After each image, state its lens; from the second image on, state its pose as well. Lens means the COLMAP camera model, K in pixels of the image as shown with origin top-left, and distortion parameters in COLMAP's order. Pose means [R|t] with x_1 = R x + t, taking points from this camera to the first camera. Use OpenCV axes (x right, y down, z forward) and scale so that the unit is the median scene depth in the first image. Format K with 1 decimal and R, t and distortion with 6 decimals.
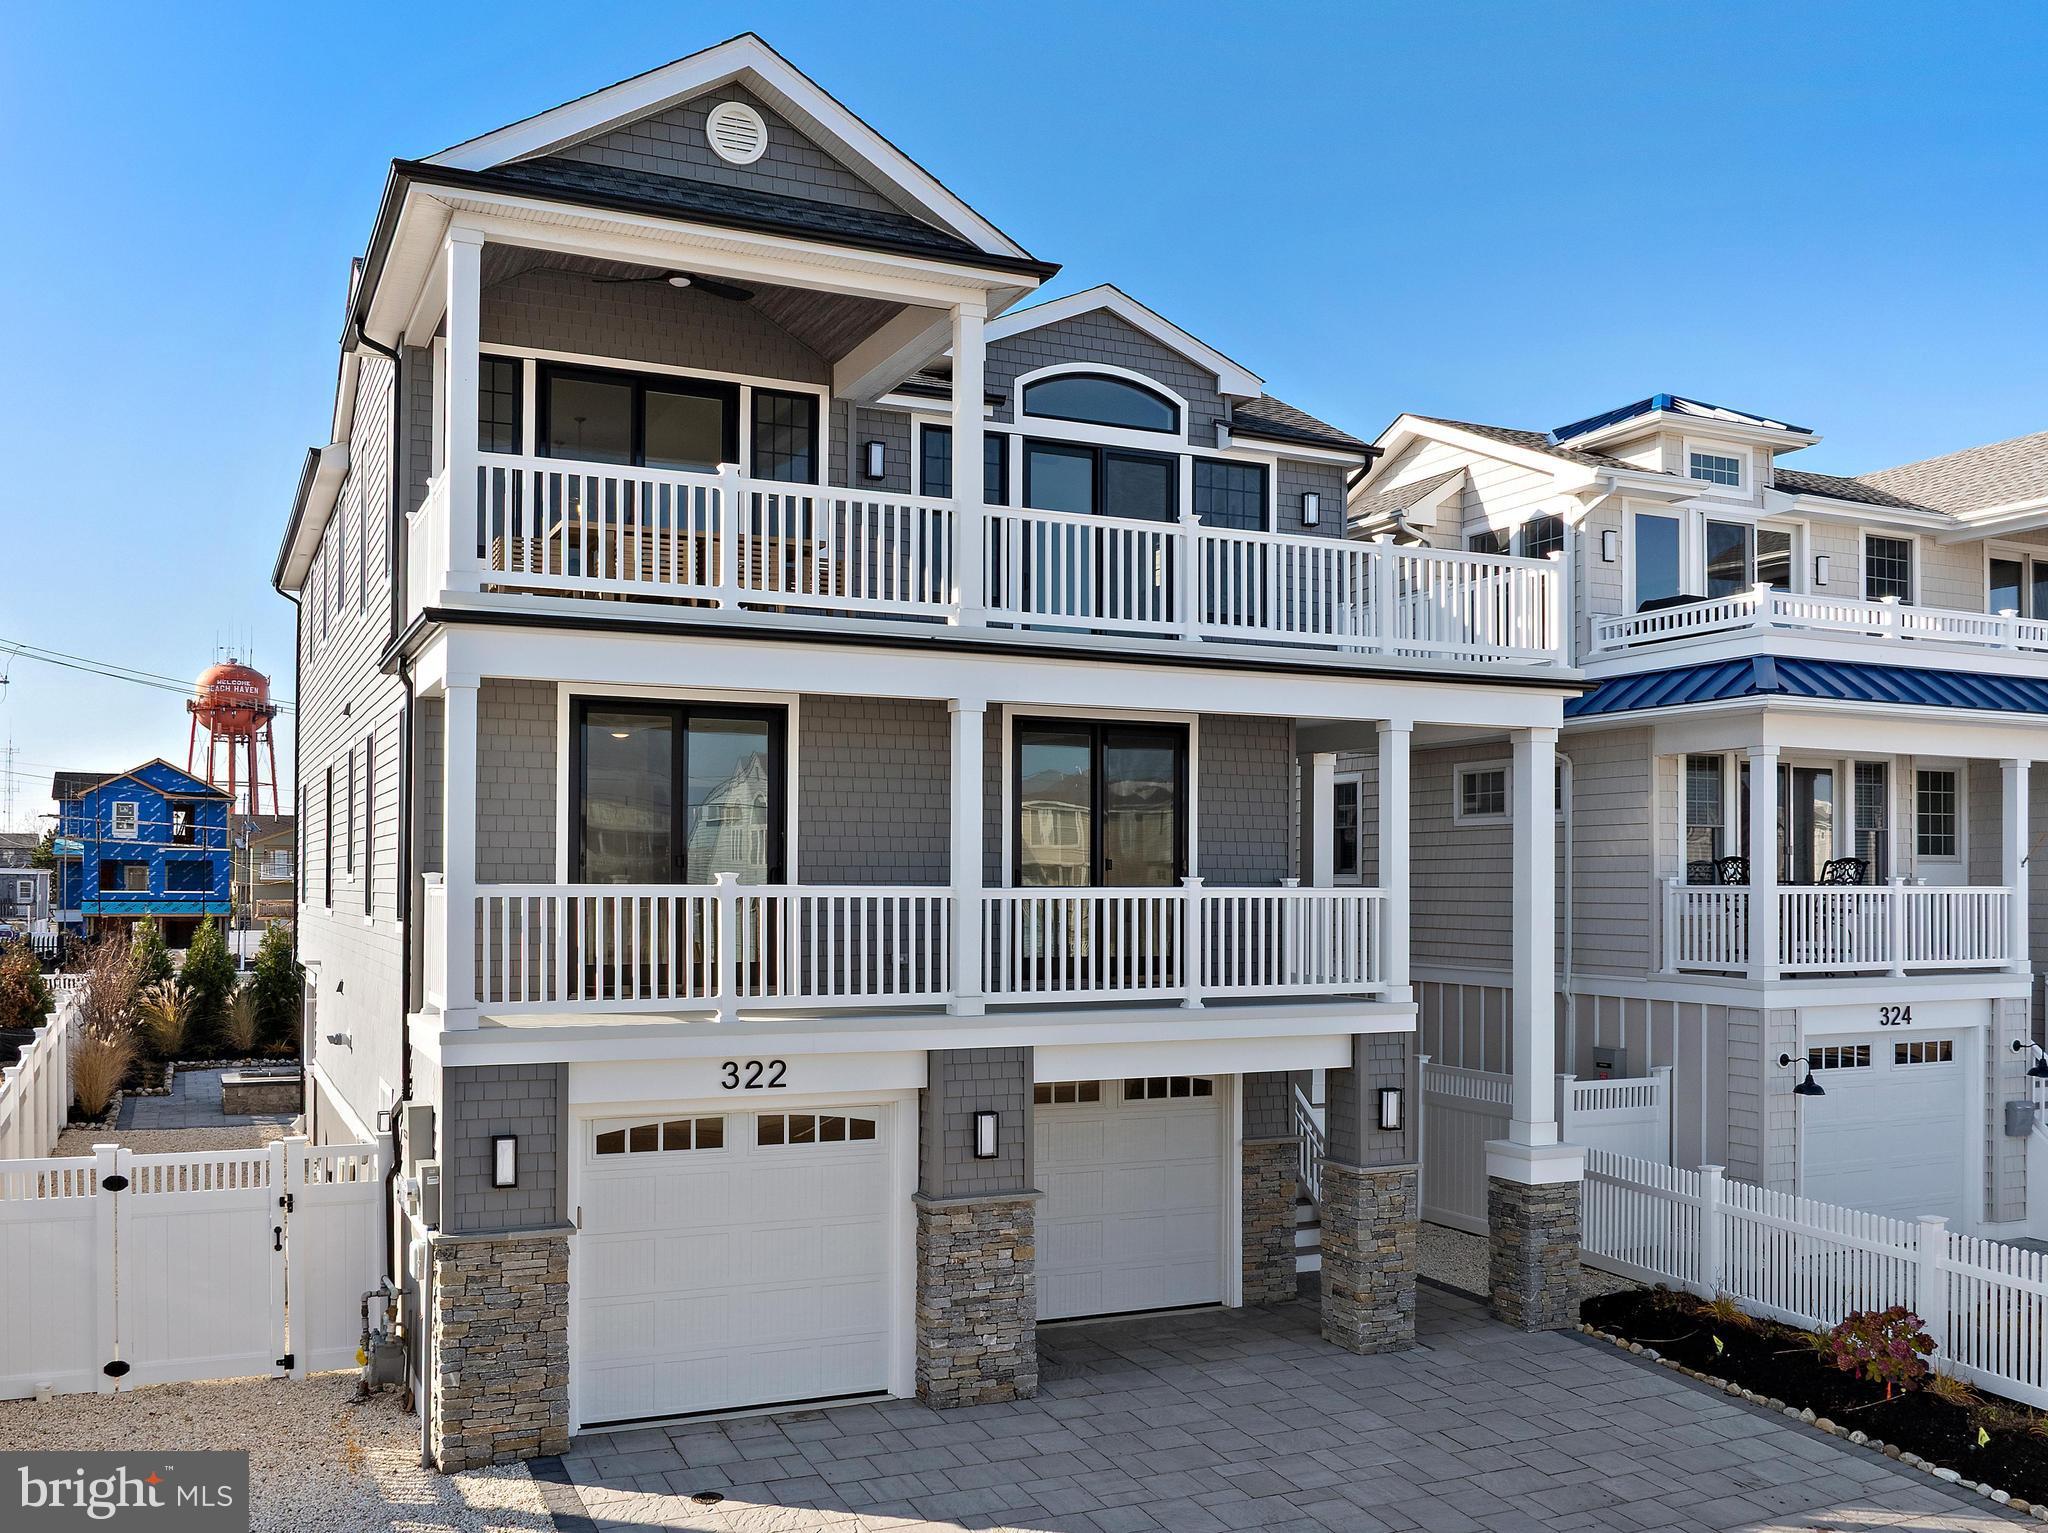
lens RADIAL K [[1805.4, 0, 1024.0], [0, 1805.4, 871.1], [0, 0, 1]] dist [-0.016779, -0.014441]
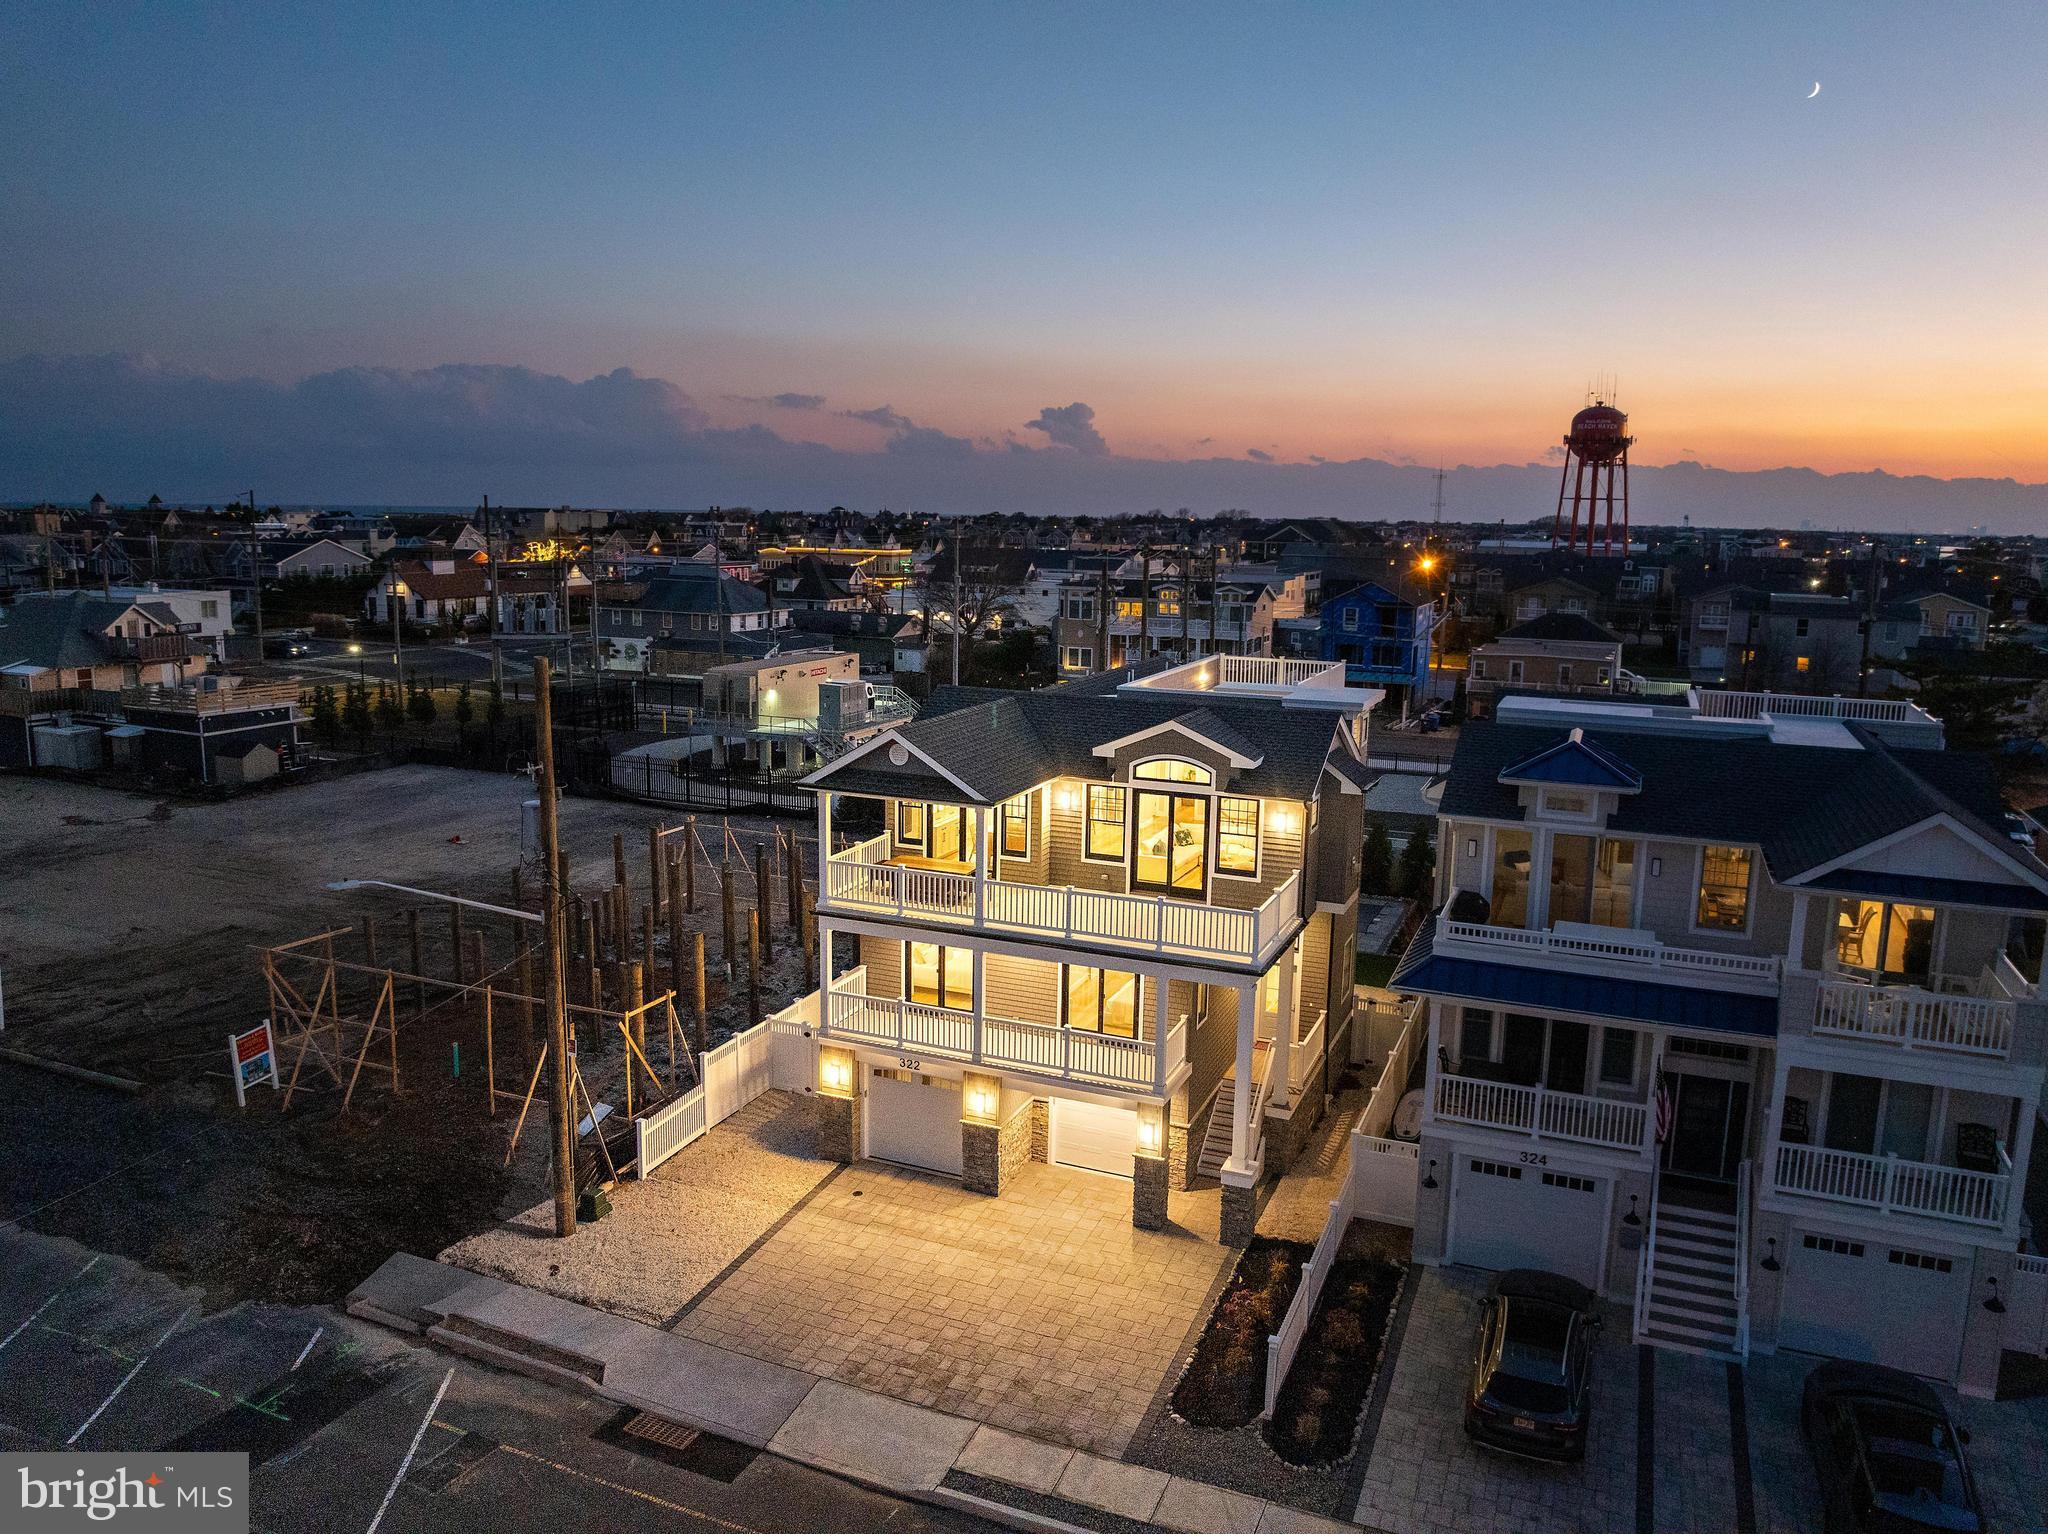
lens RADIAL K [[1435.3, 0, 1024.0], [0, 1435.3, 767.0], [0, 0, 1]] dist [-0.035641, -0.002391]
pose [[0.666833, 0.134162, -0.733031, 1.520179], [-0.006705, 0.984701, 0.174124, -0.724508], [0.745177, -0.111197, 0.657531, -0.333613]]
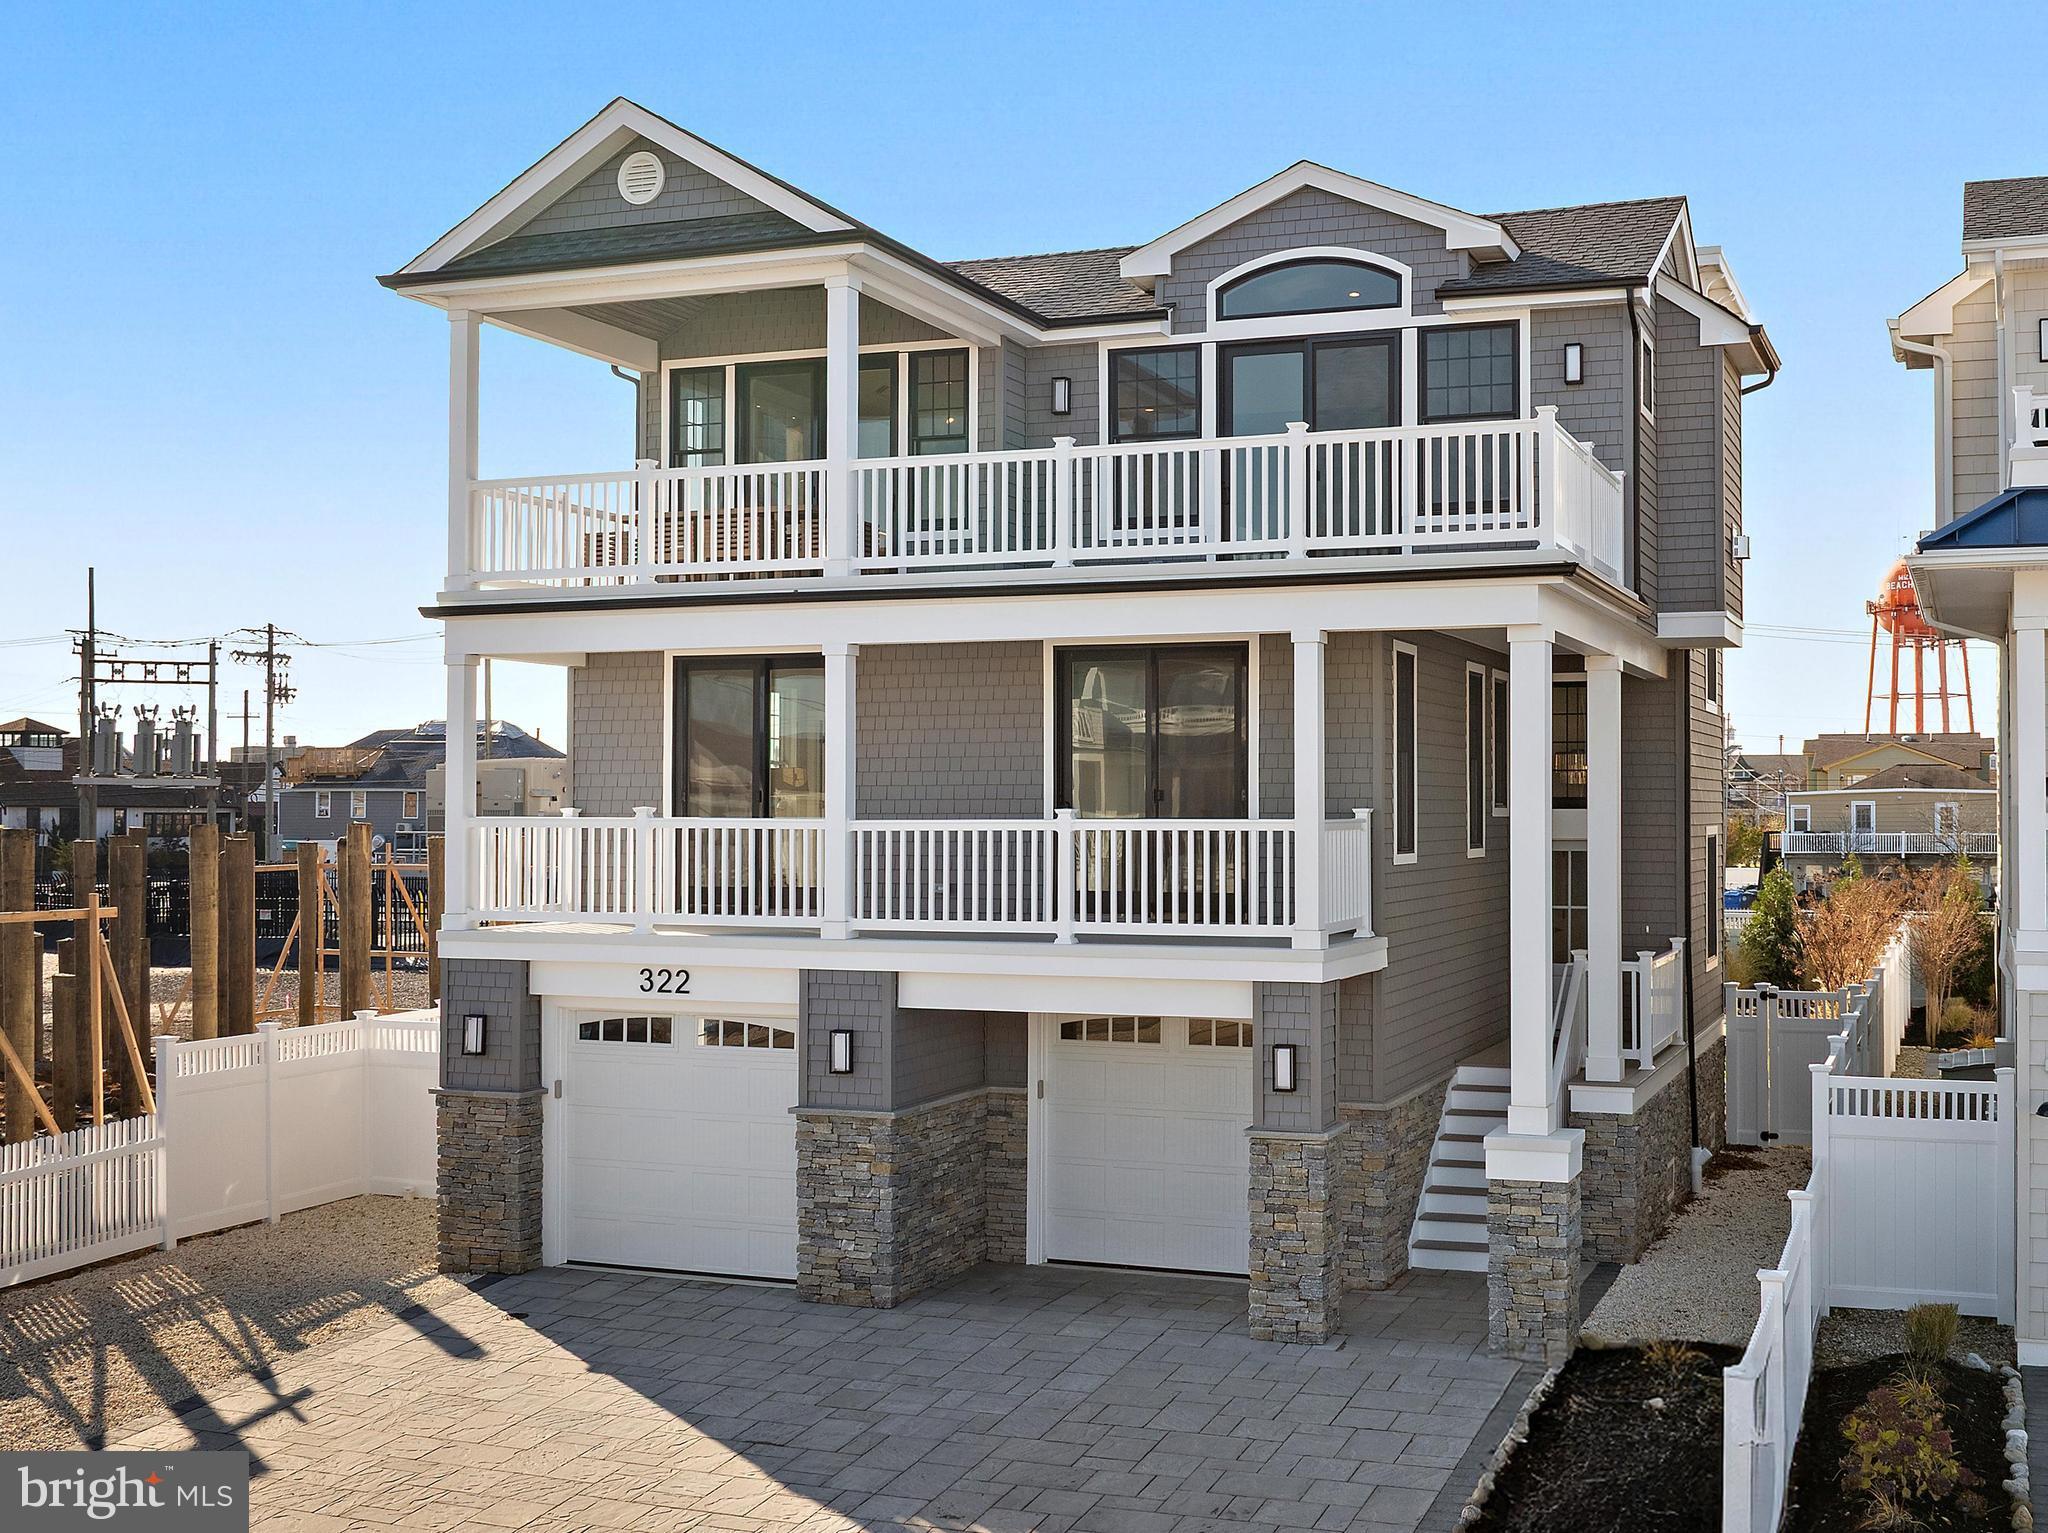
lens RADIAL K [[2231.8, 0, 1194.2], [0, 2231.8, 774.5], [0, 0, 1]] dist [-0.010836, -0.020848]
pose [[0.716054, -0.014835, -0.697887, 1.013819], [0.007393, 0.999879, -0.013669, 0.001868], [0.698006, 0.004628, 0.716077, 0.193234]]
